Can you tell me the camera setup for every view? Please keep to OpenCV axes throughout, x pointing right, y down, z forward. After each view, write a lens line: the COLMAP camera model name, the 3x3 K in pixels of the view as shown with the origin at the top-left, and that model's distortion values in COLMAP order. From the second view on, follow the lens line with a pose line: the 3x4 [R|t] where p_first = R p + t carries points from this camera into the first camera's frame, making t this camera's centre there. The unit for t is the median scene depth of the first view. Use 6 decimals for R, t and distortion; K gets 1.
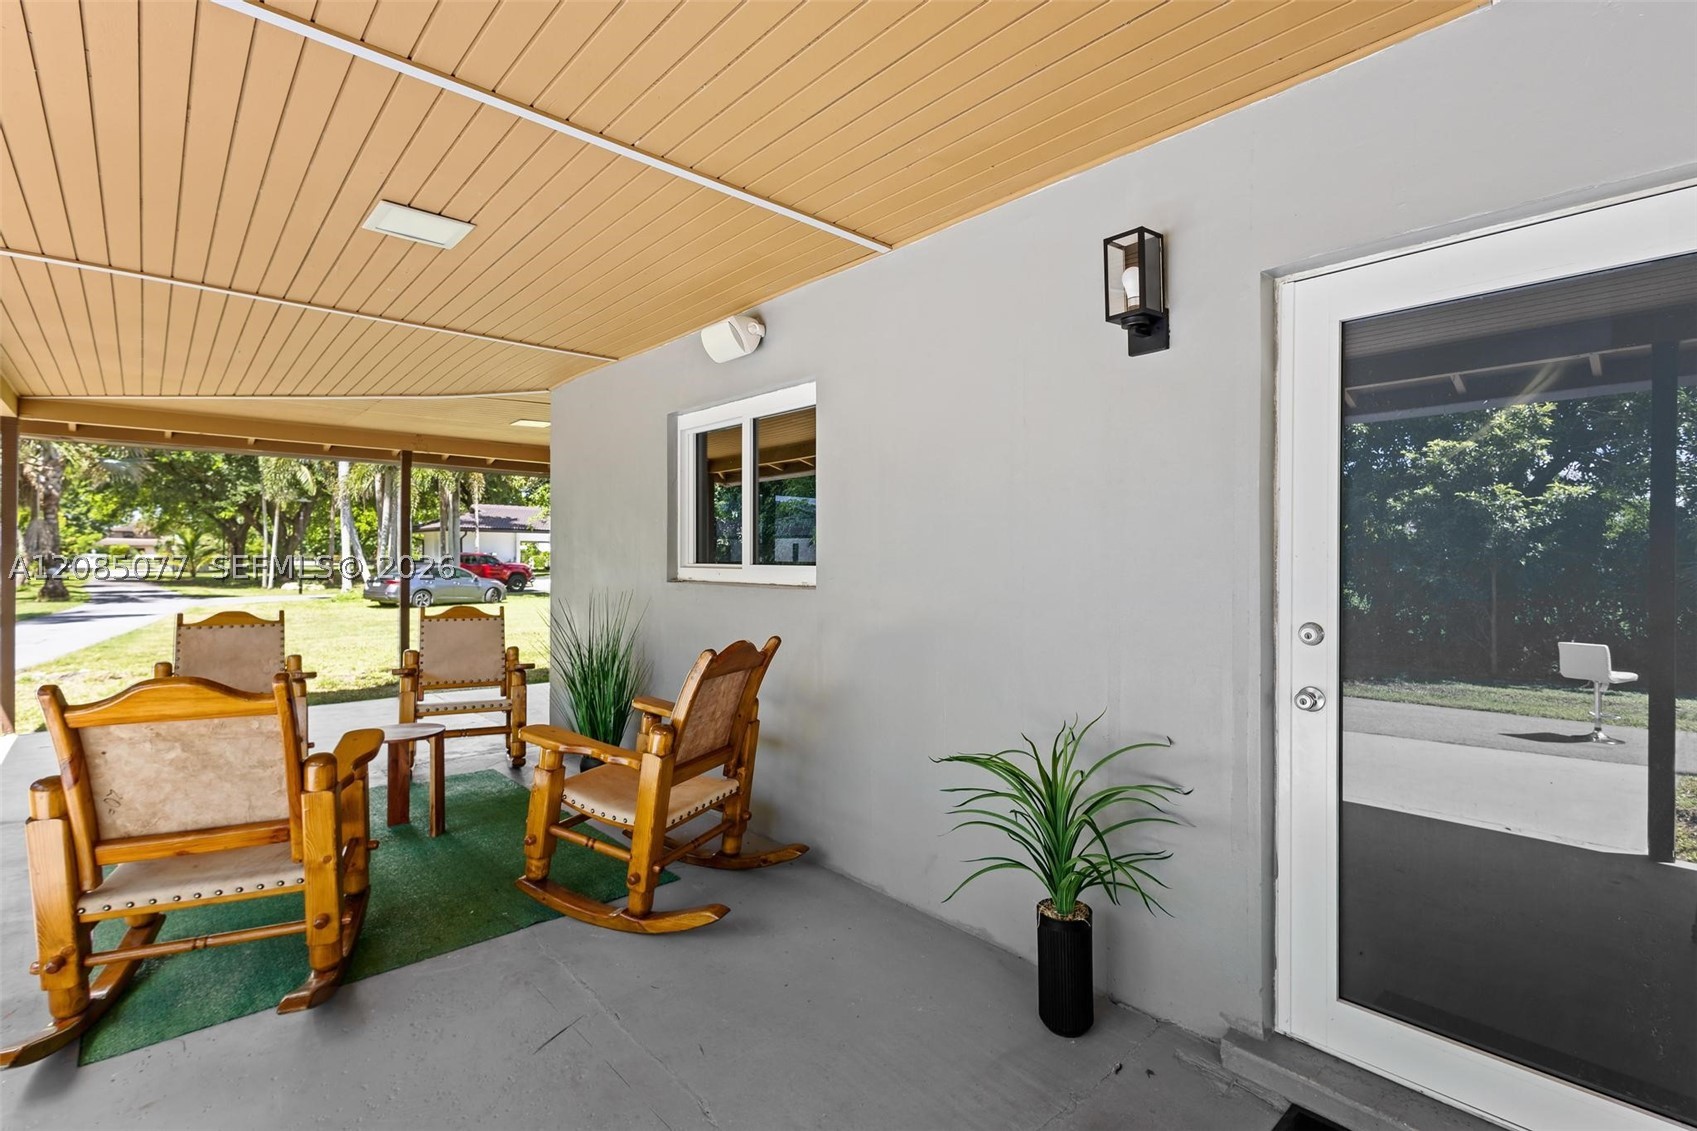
lens RADIAL K [[768.3, 0, 848.5], [0, 768.3, 565.5], [0, 0, 1]] dist [0.001444, 0.000145]
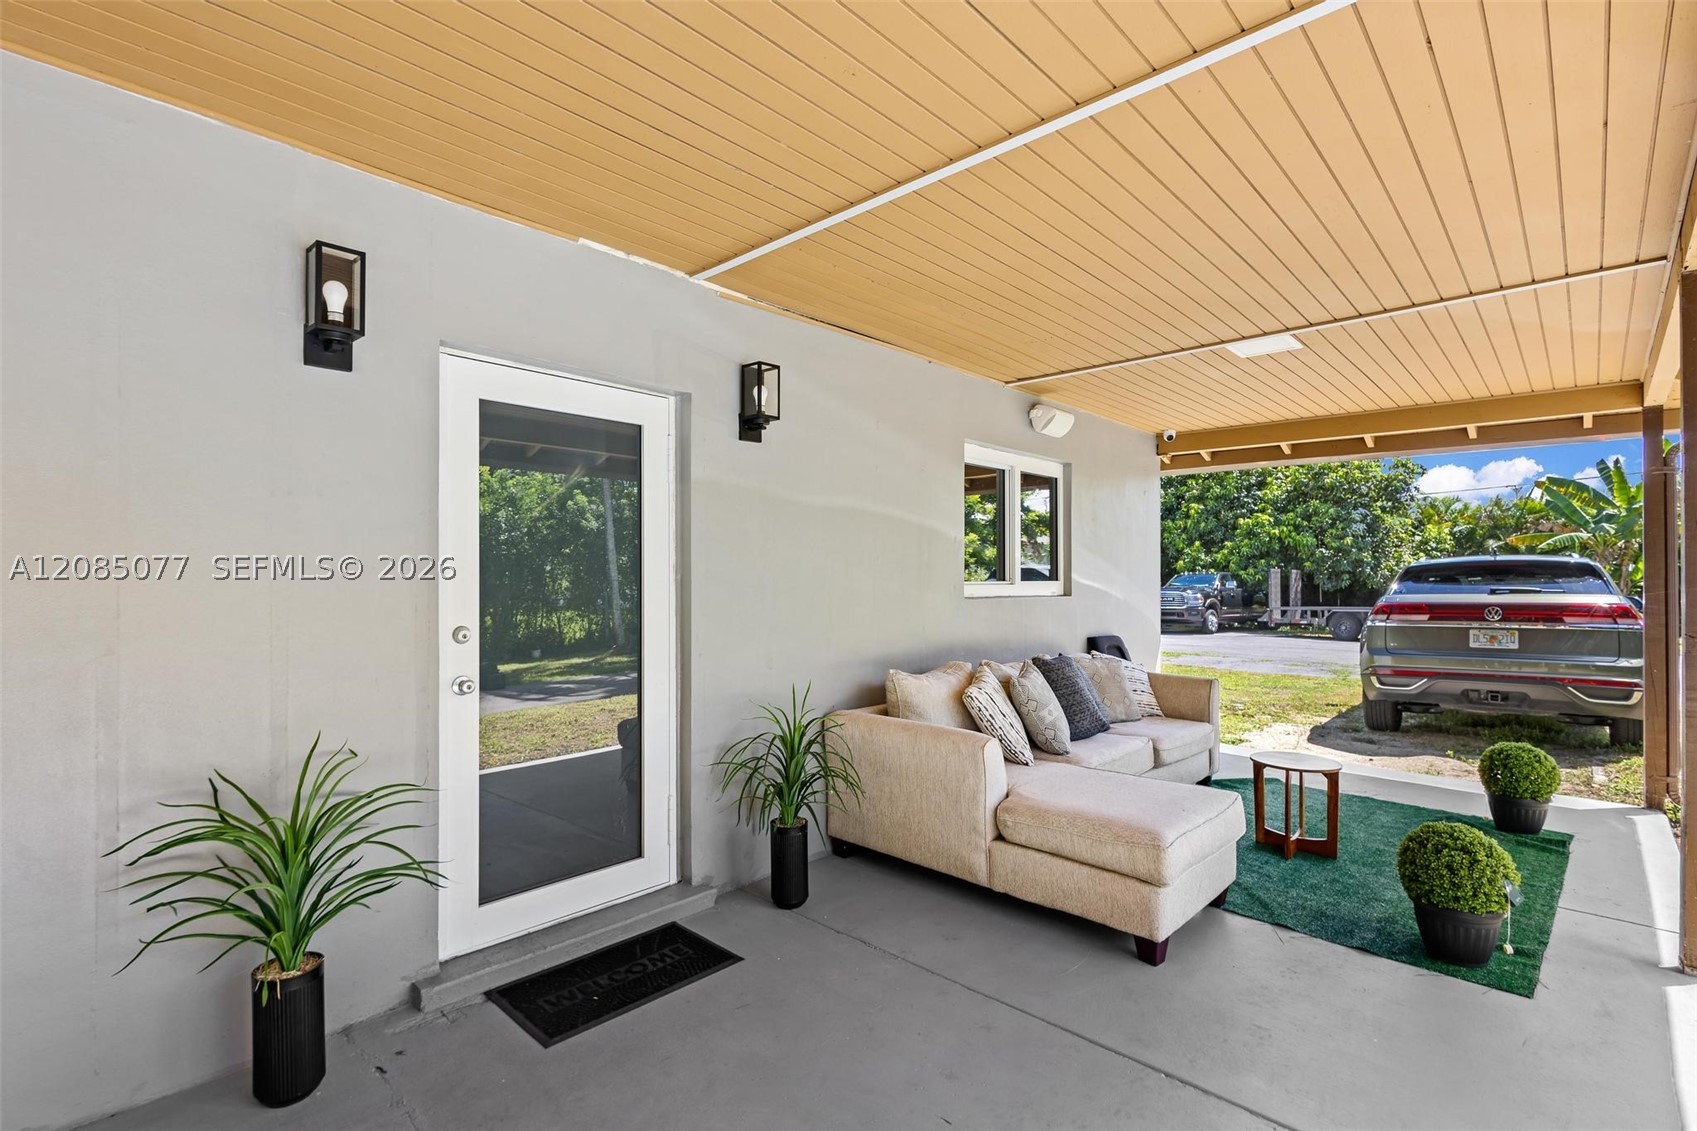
lens RADIAL K [[797.3, 0, 856.7], [0, 797.3, 574.8], [0, 0, 1]] dist [0.000713, 0.000119]
pose [[-0.095774, 0.003944, 0.995395, -0.742755], [-0.001190, 0.999991, -0.004077, -0.005942], [-0.995402, -0.001574, -0.095768, 0.444140]]
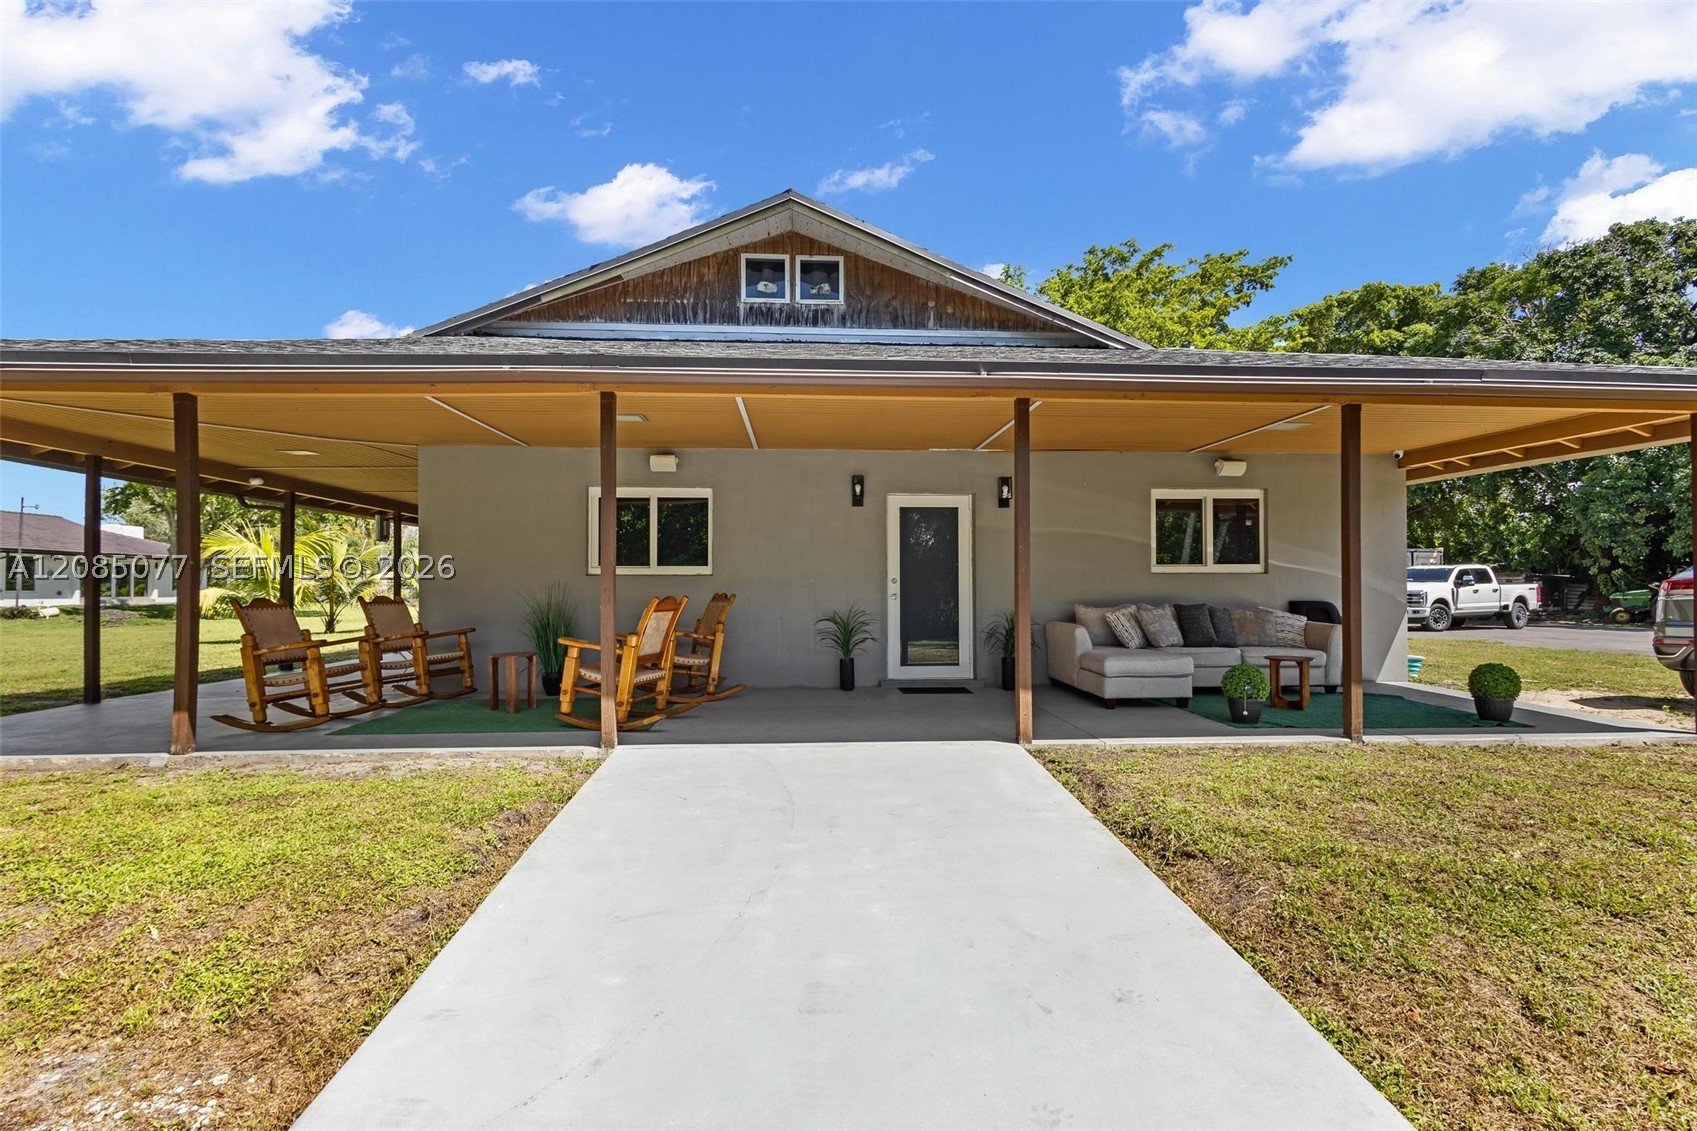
lens RADIAL K [[797.3, 0, 856.7], [0, 797.3, 574.8], [0, 0, 1]] dist [0.000713, 0.000119]
pose [[0.570465, -0.006979, 0.821292, -2.901452], [0.007143, 0.999968, 0.003536, 0.035640], [-0.821291, 0.003850, 0.570496, -1.233678]]
